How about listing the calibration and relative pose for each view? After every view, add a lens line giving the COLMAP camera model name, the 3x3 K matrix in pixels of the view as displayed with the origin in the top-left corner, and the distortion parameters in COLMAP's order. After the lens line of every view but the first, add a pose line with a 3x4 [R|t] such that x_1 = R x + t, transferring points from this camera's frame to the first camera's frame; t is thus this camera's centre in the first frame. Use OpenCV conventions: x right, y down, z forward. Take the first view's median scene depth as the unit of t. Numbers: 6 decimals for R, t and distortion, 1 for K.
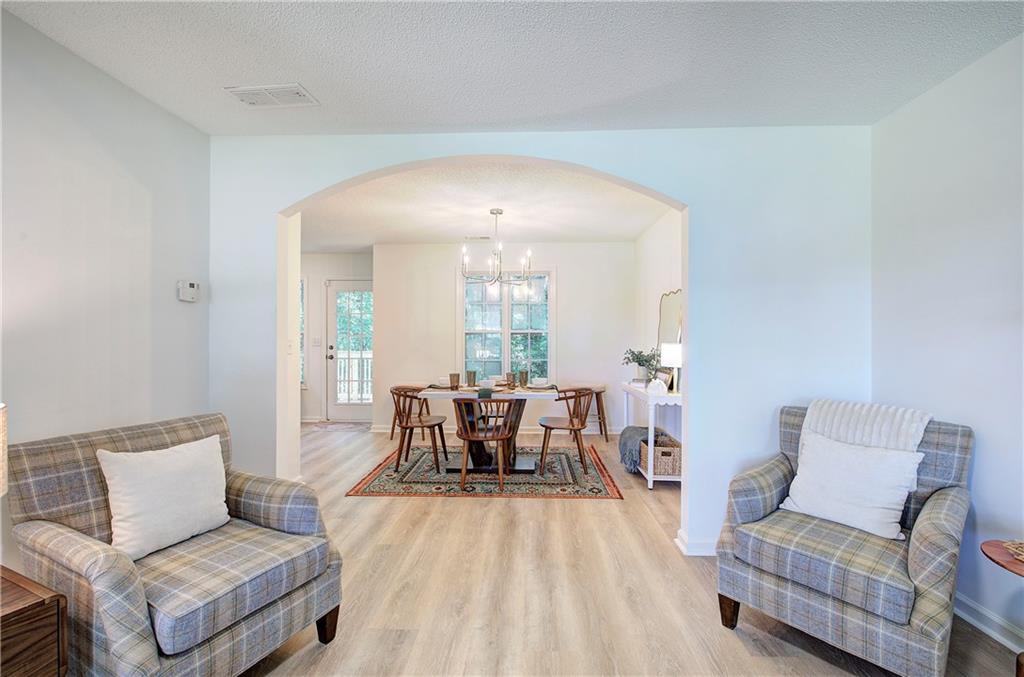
lens RADIAL K [[430.8, 0, 518.7], [0, 430.8, 335.8], [0, 0, 1]] dist [-0.002266, -0.000267]
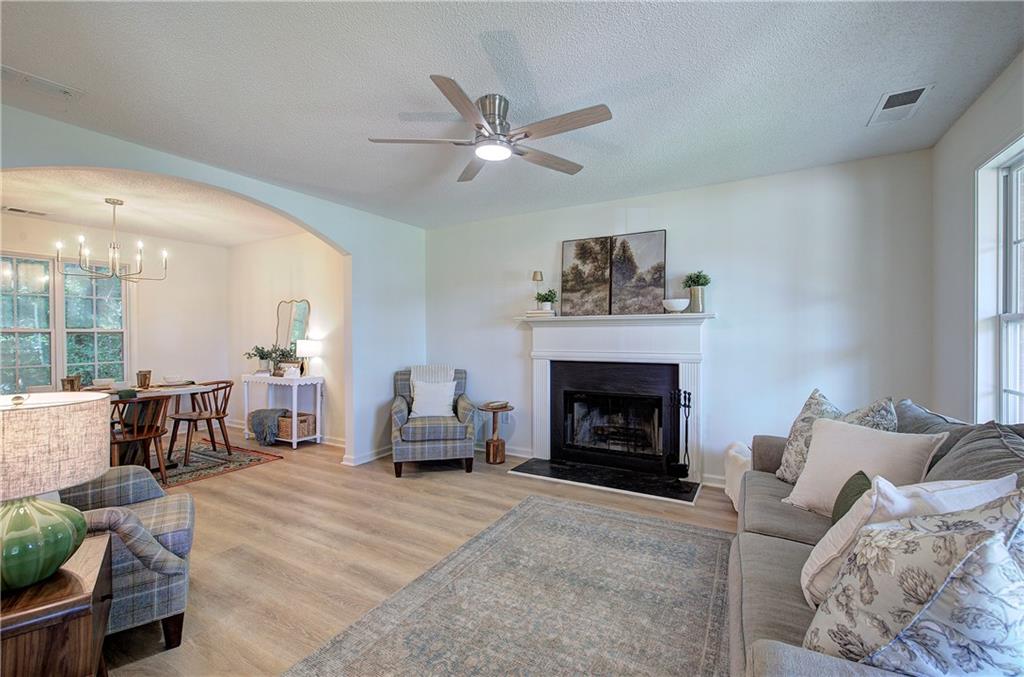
lens RADIAL K [[430.8, 0, 518.7], [0, 430.8, 335.8], [0, 0, 1]] dist [-0.002266, -0.000267]
pose [[0.473620, -0.009775, 0.880675, -0.866480], [0.005844, 0.999951, 0.007956, -0.002085], [-0.880710, 0.001378, 0.473654, -0.389154]]
